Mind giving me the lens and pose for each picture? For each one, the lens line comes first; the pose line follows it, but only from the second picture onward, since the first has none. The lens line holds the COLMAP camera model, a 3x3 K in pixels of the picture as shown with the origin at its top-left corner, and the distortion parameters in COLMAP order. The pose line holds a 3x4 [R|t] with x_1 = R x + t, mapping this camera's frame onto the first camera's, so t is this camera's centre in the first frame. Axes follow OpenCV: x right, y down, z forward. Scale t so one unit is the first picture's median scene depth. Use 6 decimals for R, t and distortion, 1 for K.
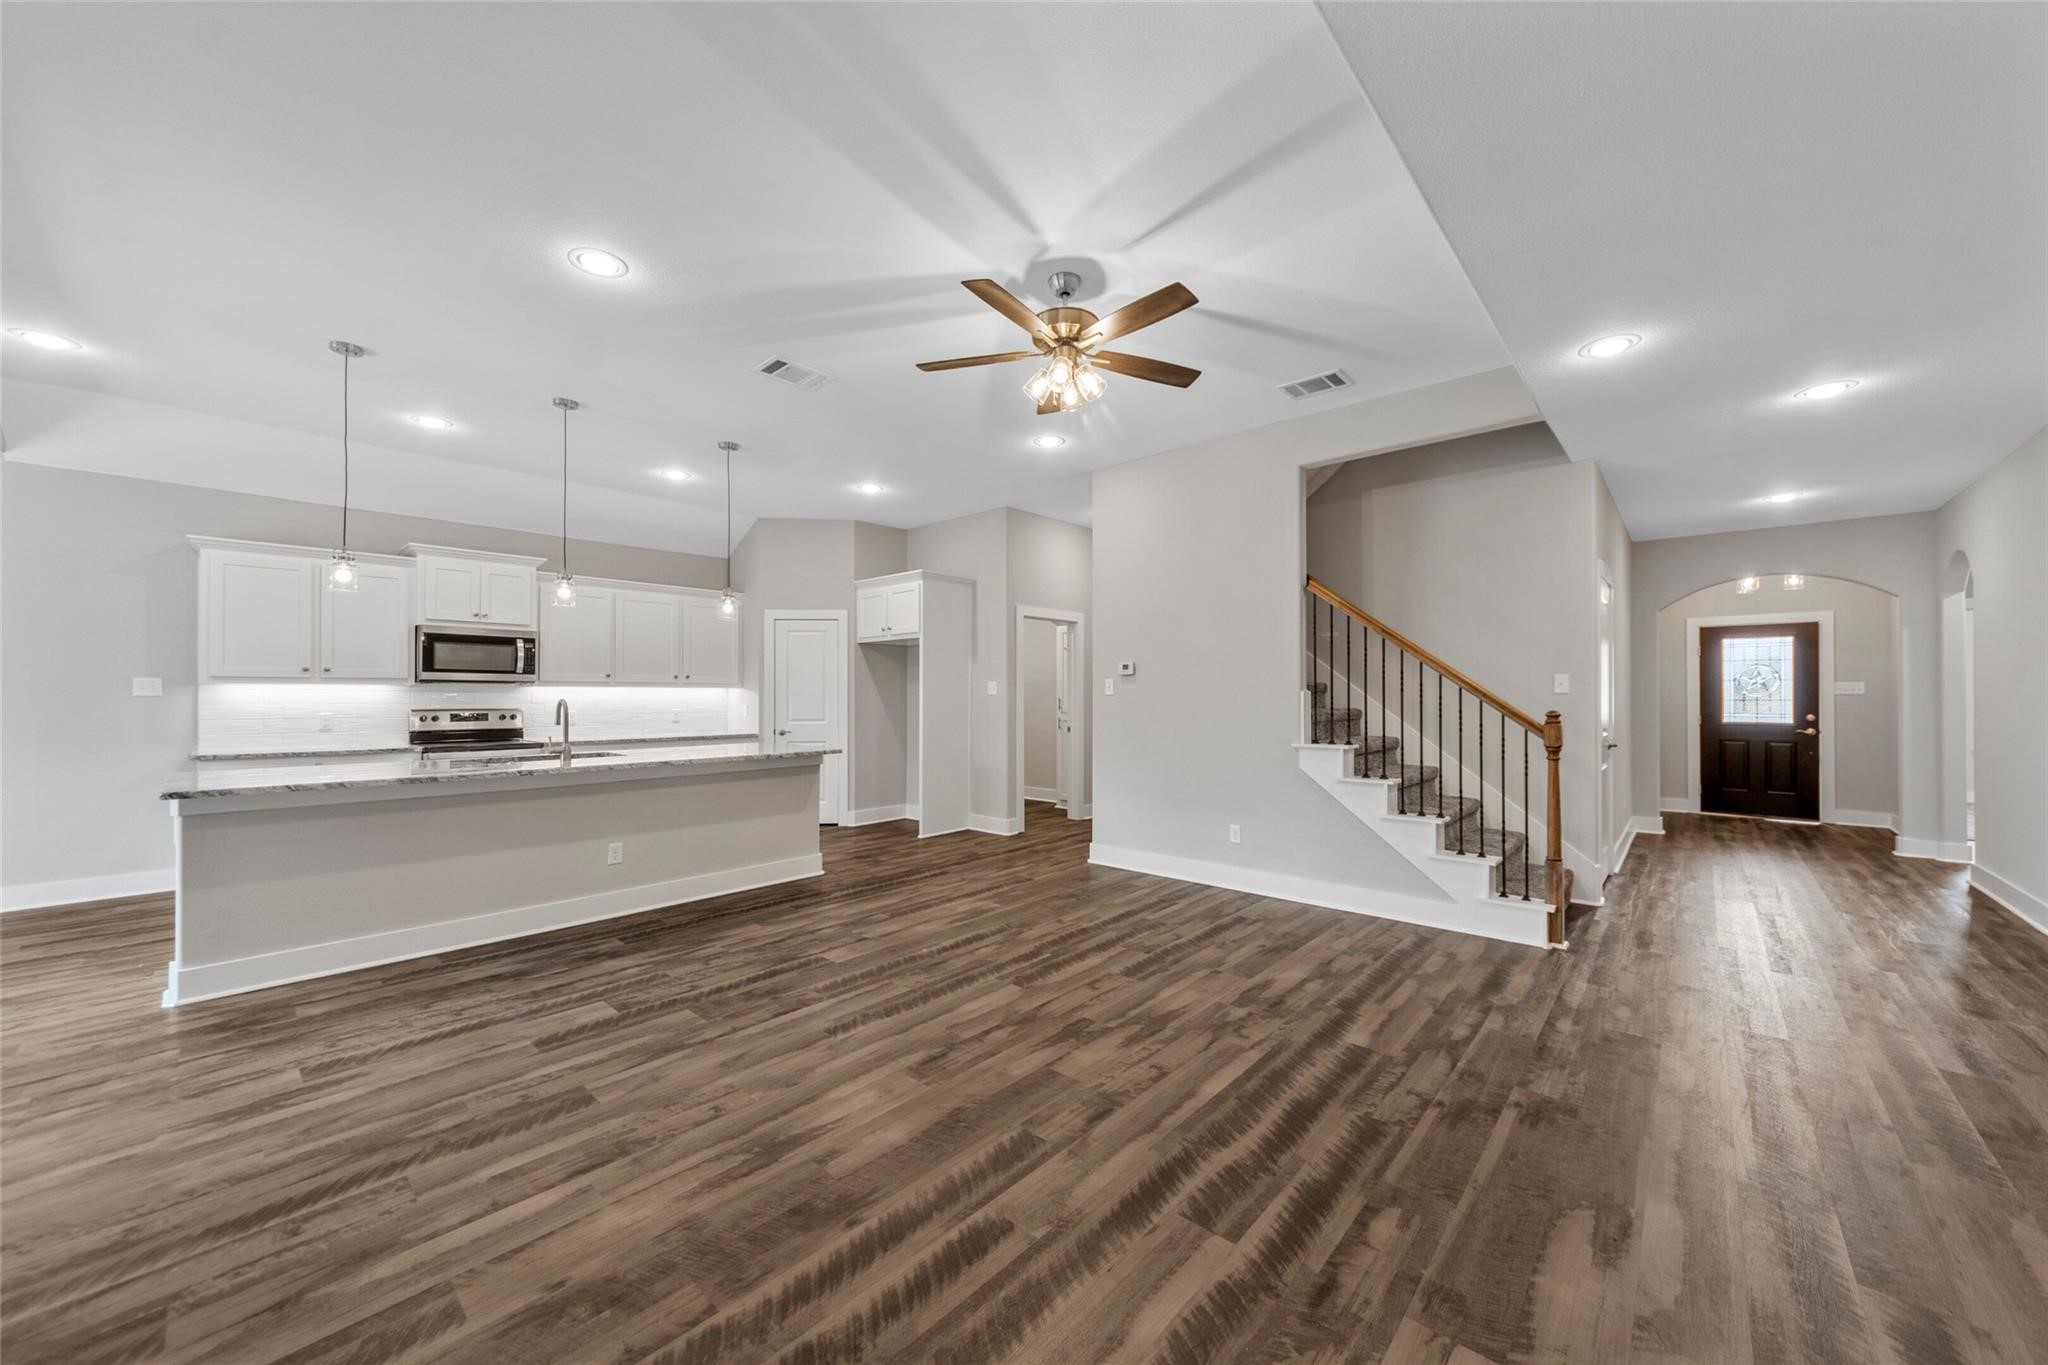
lens RADIAL K [[746.7, 0, 1045.5], [0, 746.7, 690.3], [0, 0, 1]] dist [0.001998, -0.000021]
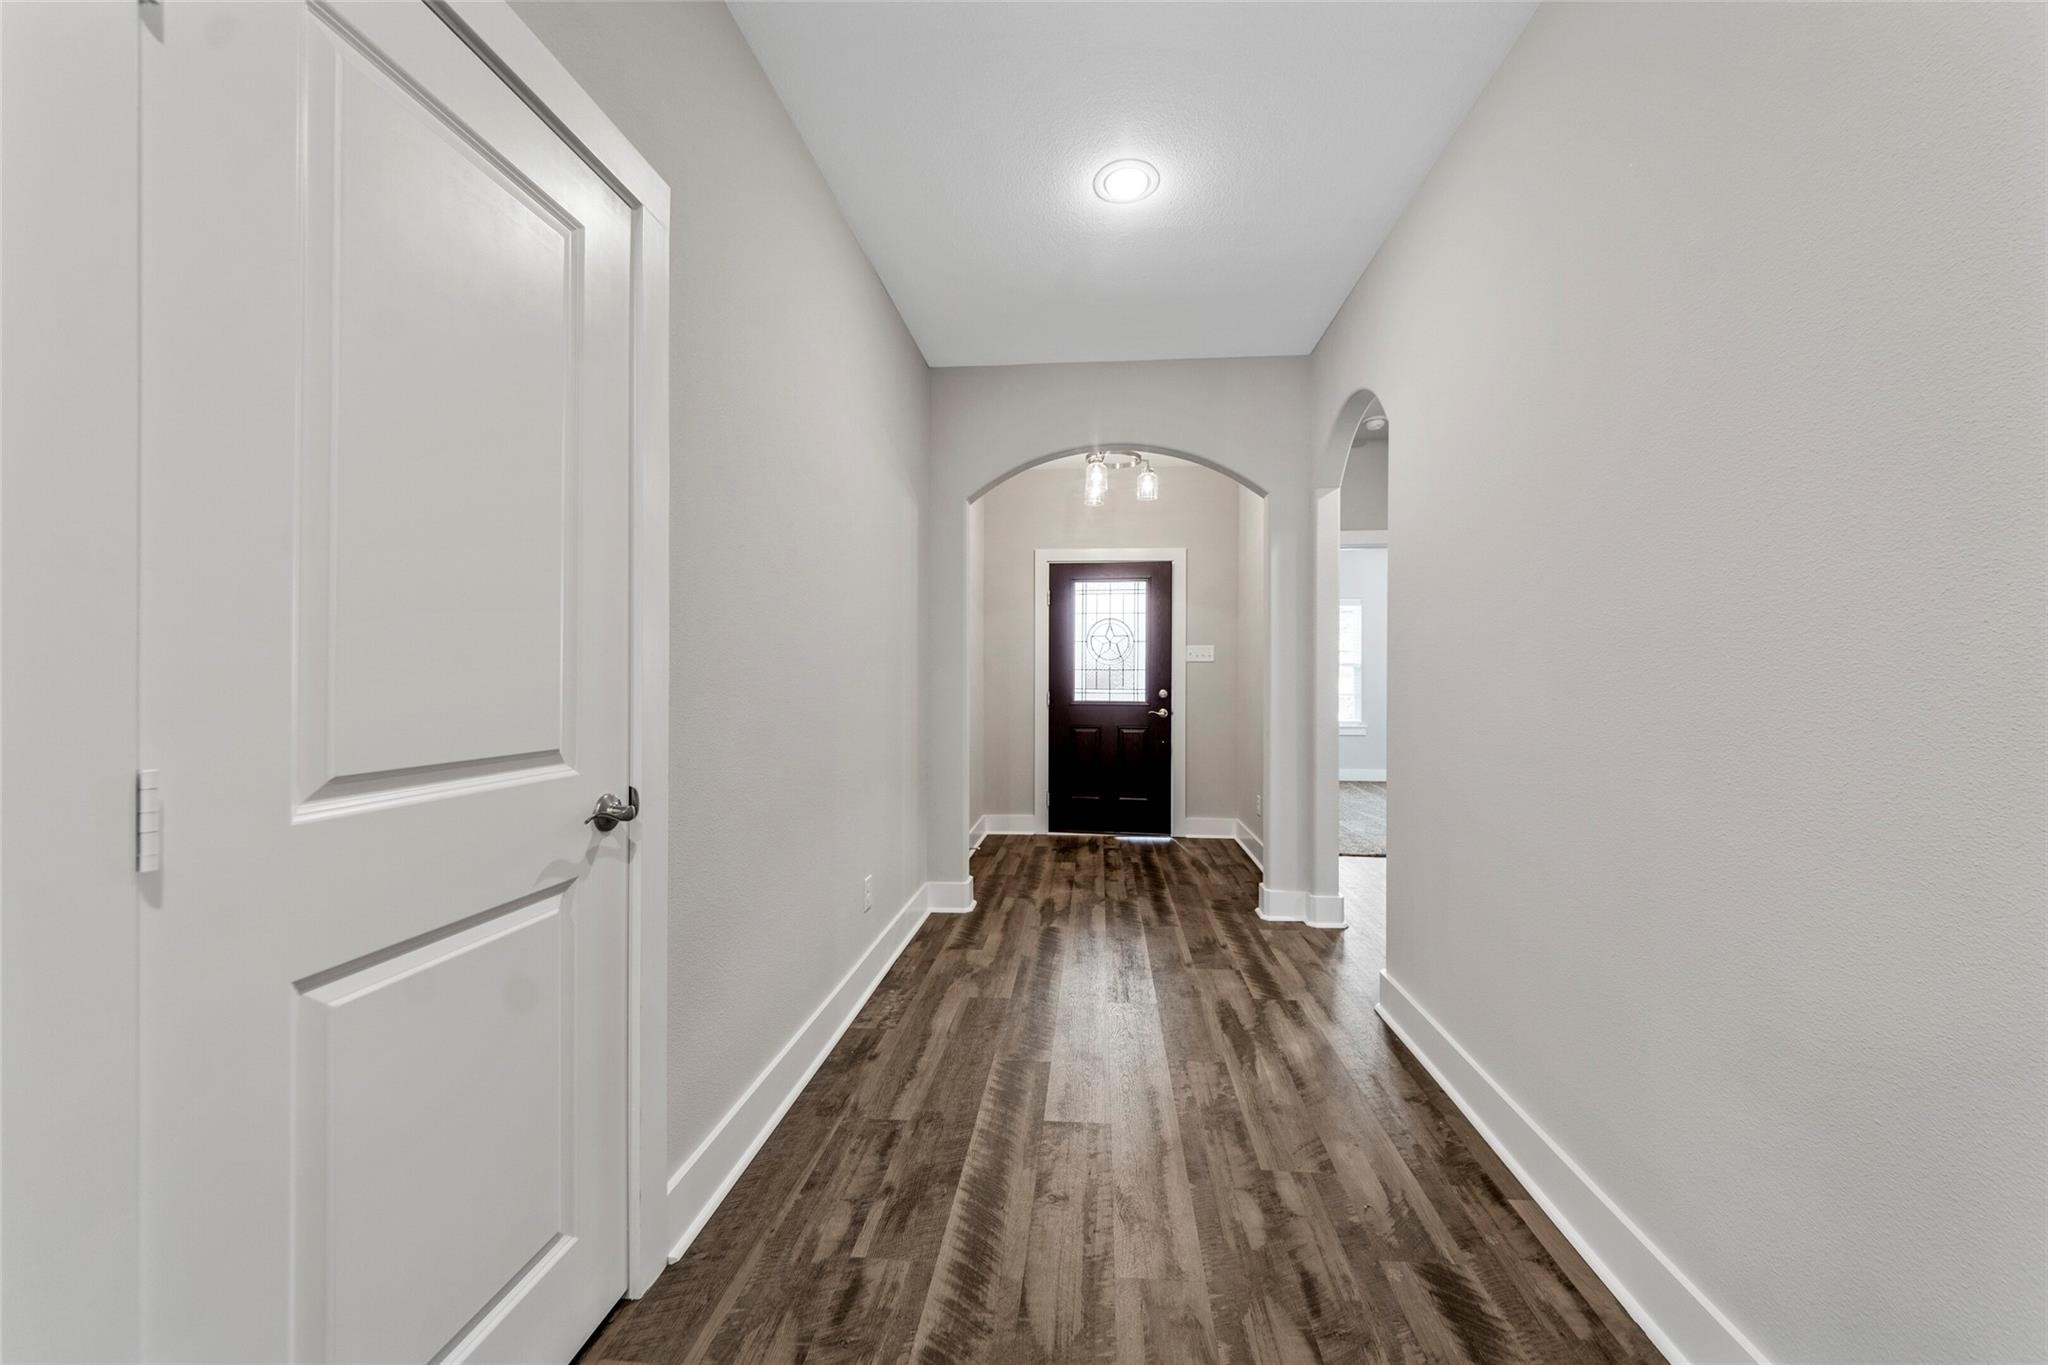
lens RADIAL K [[747.4, 0, 1055.4], [0, 747.4, 682.2], [0, 0, 1]] dist [-0.000709, -0.000148]
pose [[0.792384, -0.000637, 0.610022, 0.788325], [-0.007028, 0.999924, 0.010174, 0.030046], [-0.609982, -0.012349, 0.792319, 0.775537]]
